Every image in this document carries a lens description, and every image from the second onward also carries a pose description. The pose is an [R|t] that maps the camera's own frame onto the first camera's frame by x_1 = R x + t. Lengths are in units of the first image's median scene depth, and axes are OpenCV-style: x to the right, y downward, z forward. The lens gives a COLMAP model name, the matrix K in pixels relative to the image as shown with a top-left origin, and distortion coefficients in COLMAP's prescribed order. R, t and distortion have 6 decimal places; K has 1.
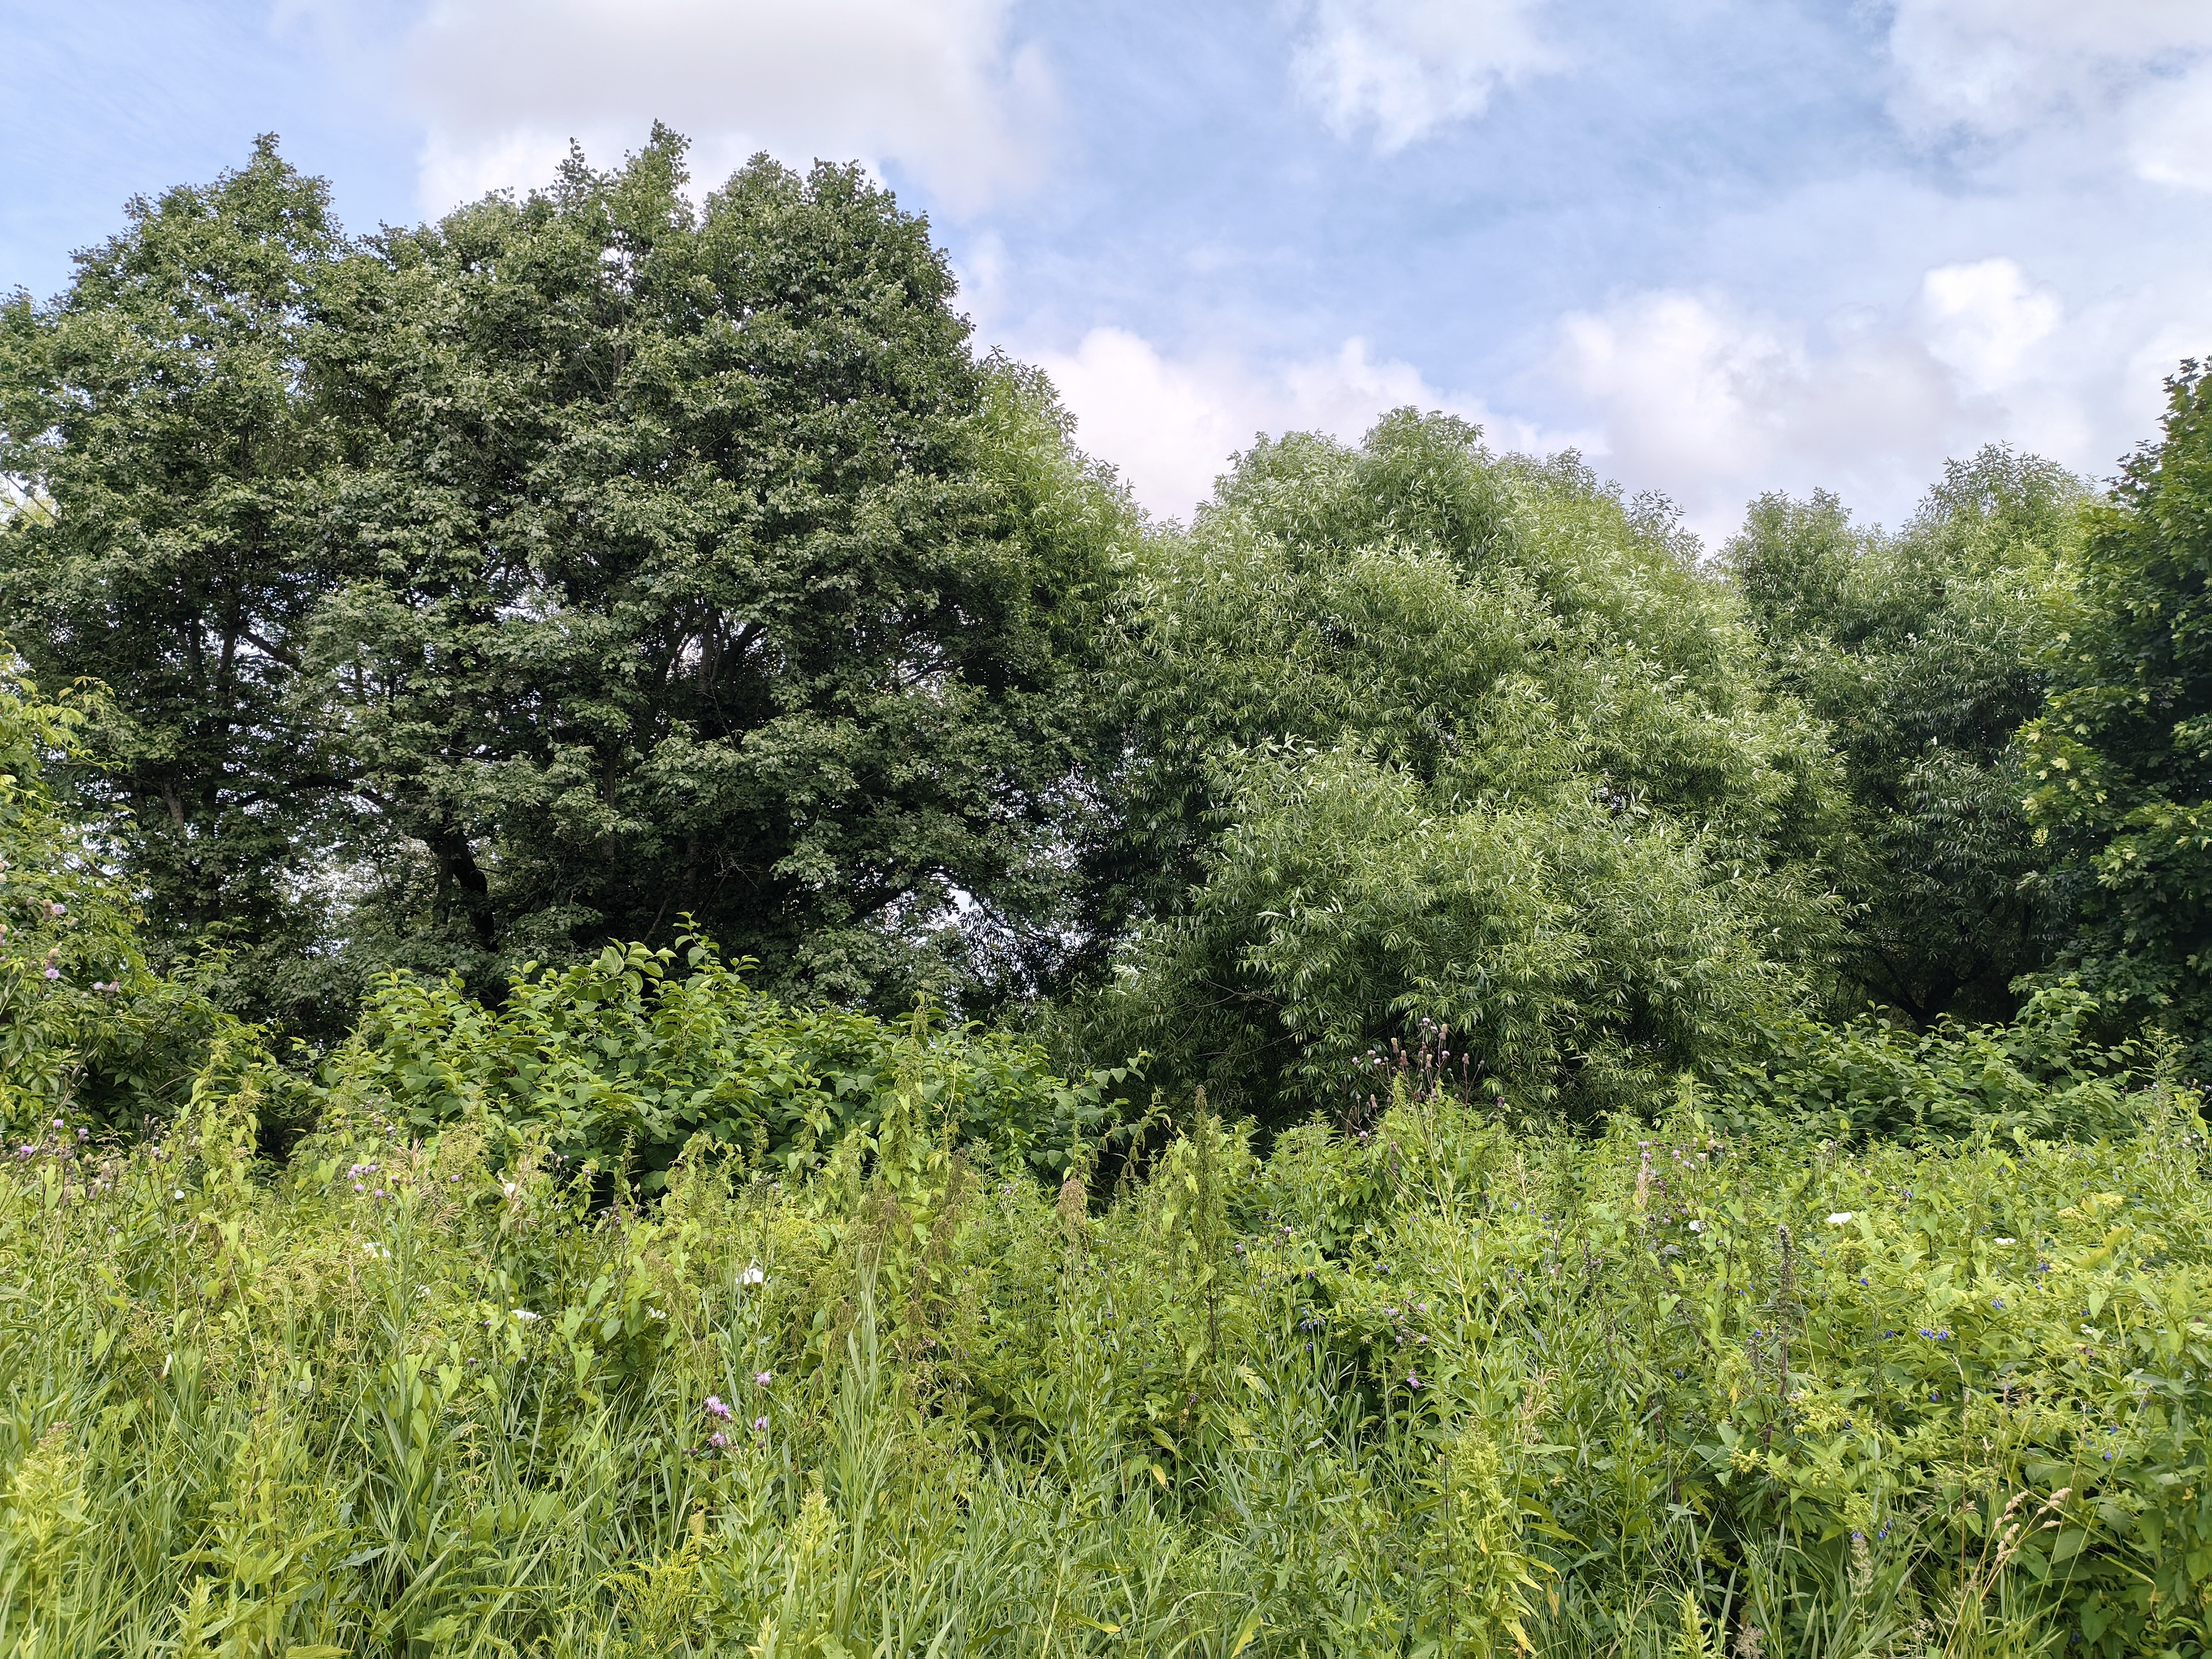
lens RADIAL K [[1751.0, 0, 1107.0], [0, 1751.0, 829.0], [0, 0, 1]] dist [0.021695, 0.029500]
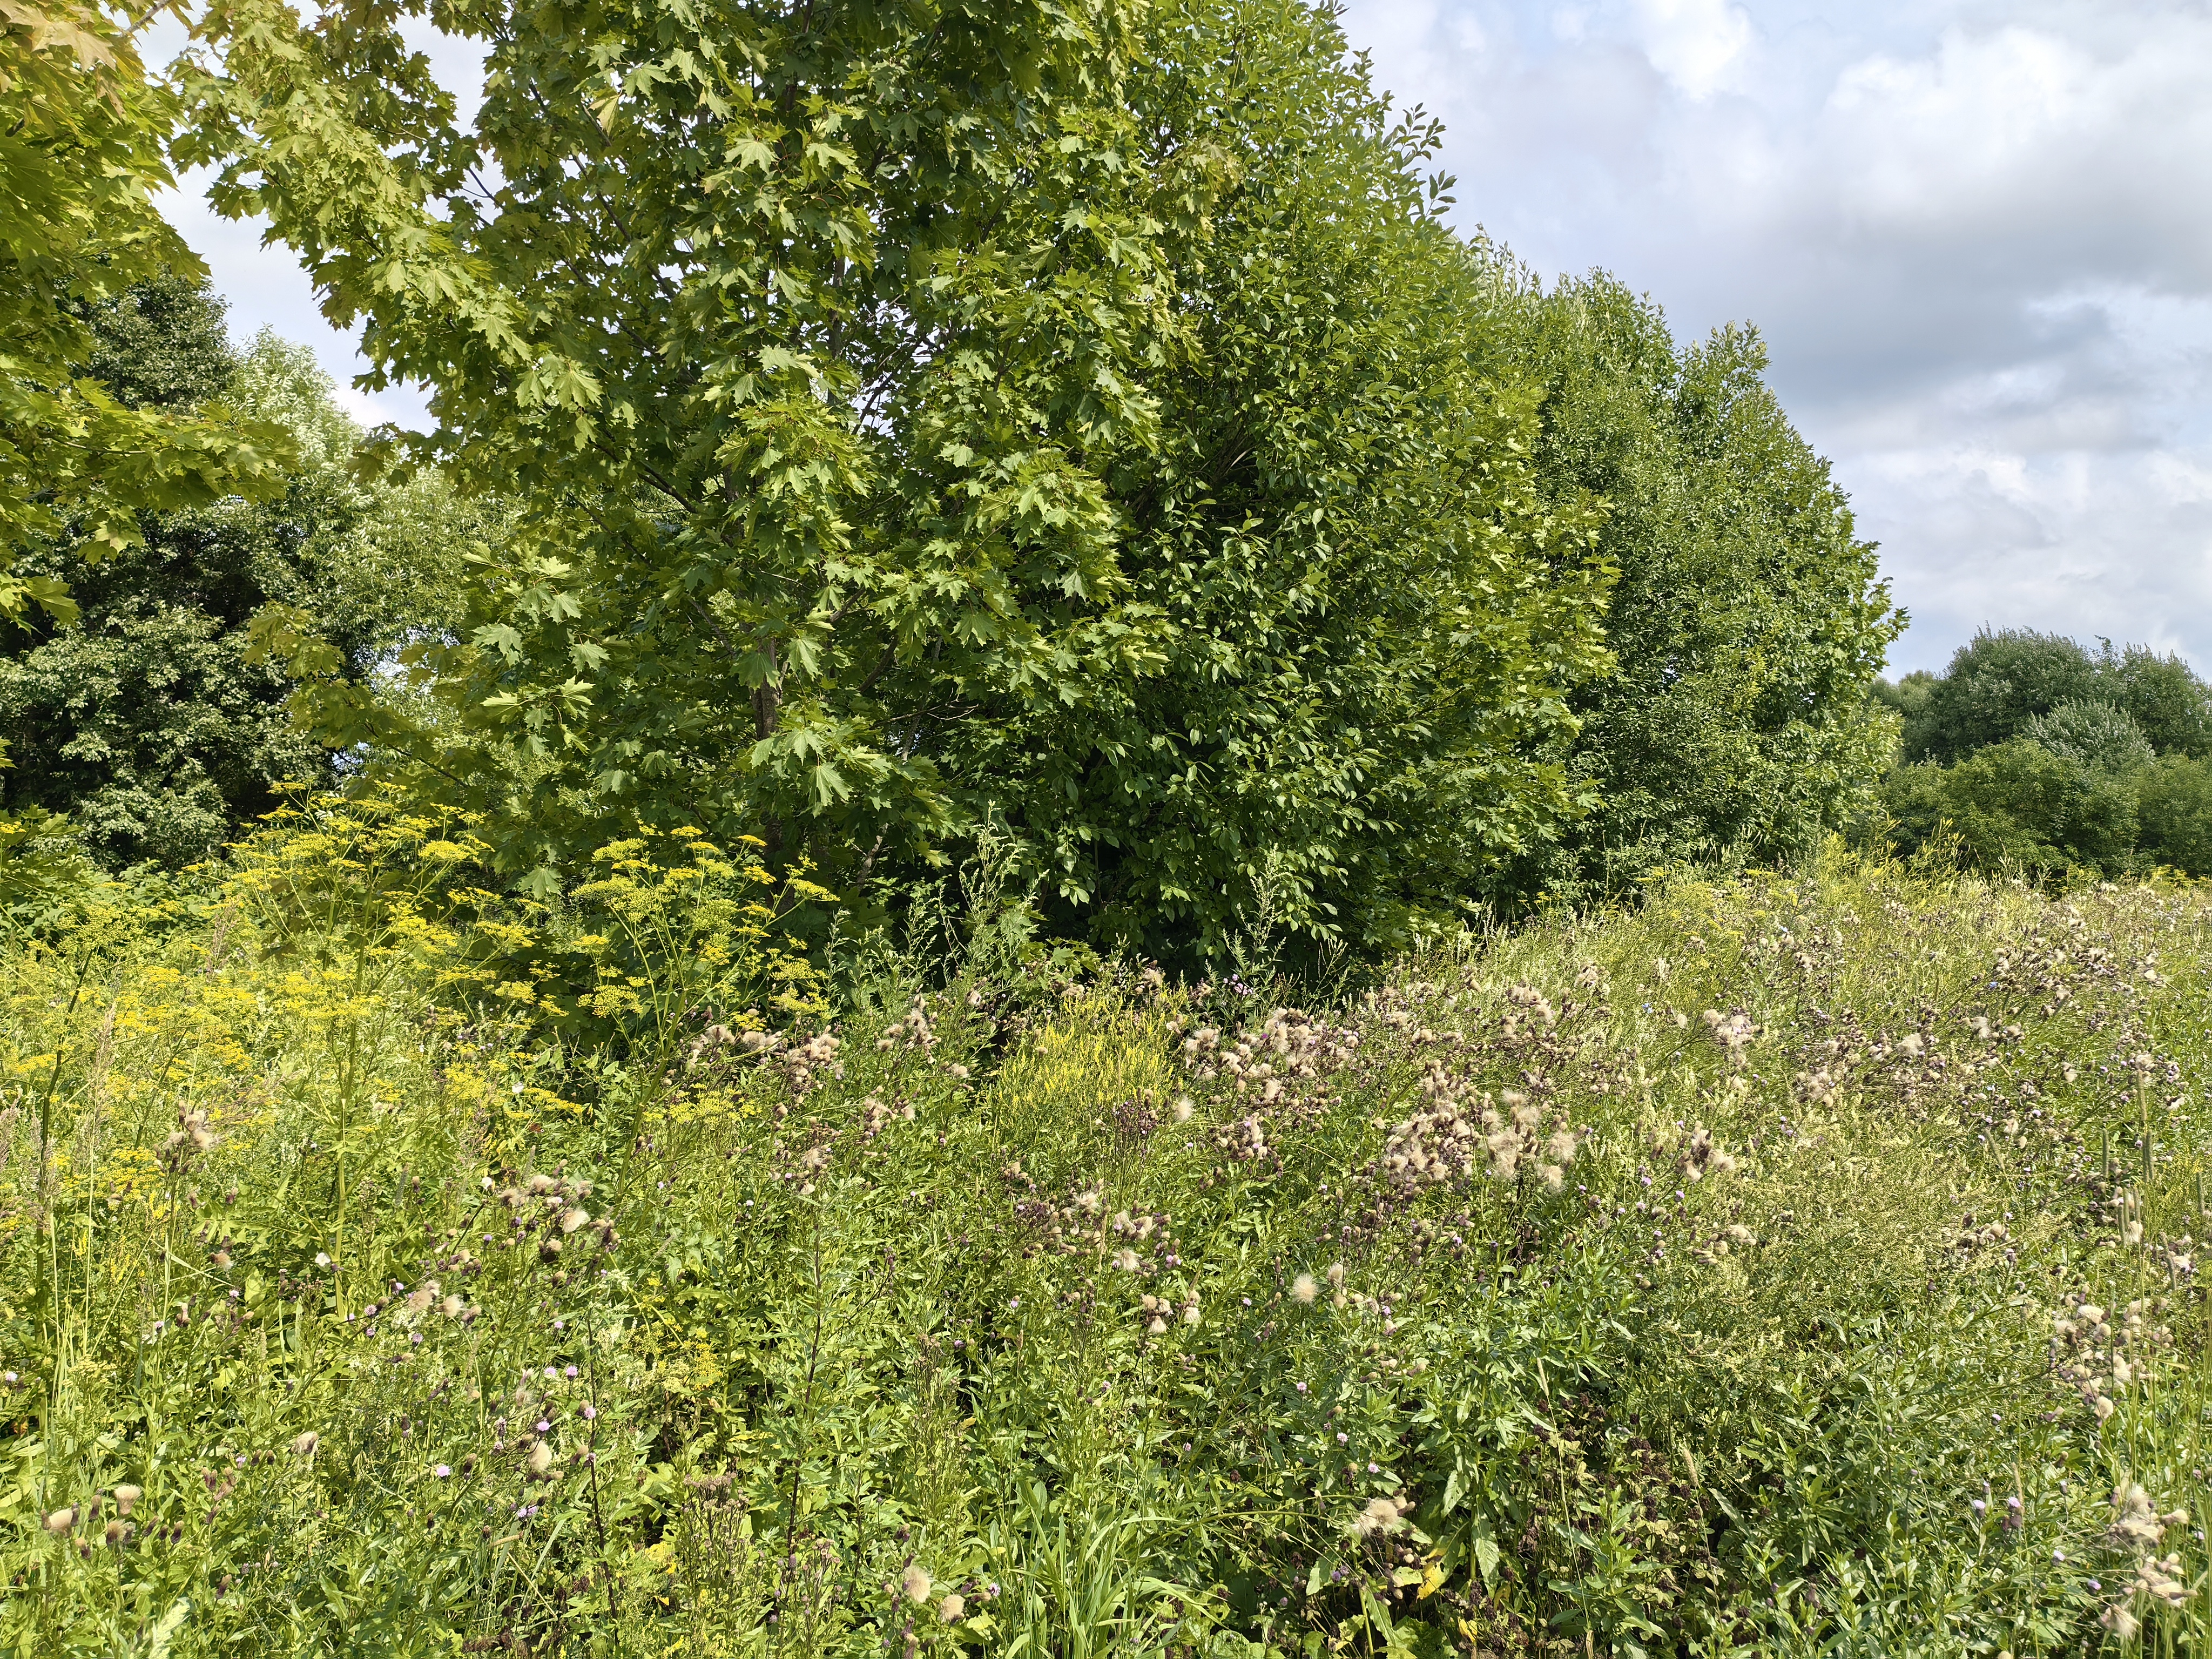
lens RADIAL K [[1751.0, 0, 1129.8], [0, 1751.0, 836.5], [0, 0, 1]] dist [0.021695, 0.029500]
pose [[0.927541, -0.015750, 0.373389, 0.066620], [-0.009019, 0.997877, 0.064494, -0.007848], [-0.373612, -0.063188, 0.925430, -0.565434]]
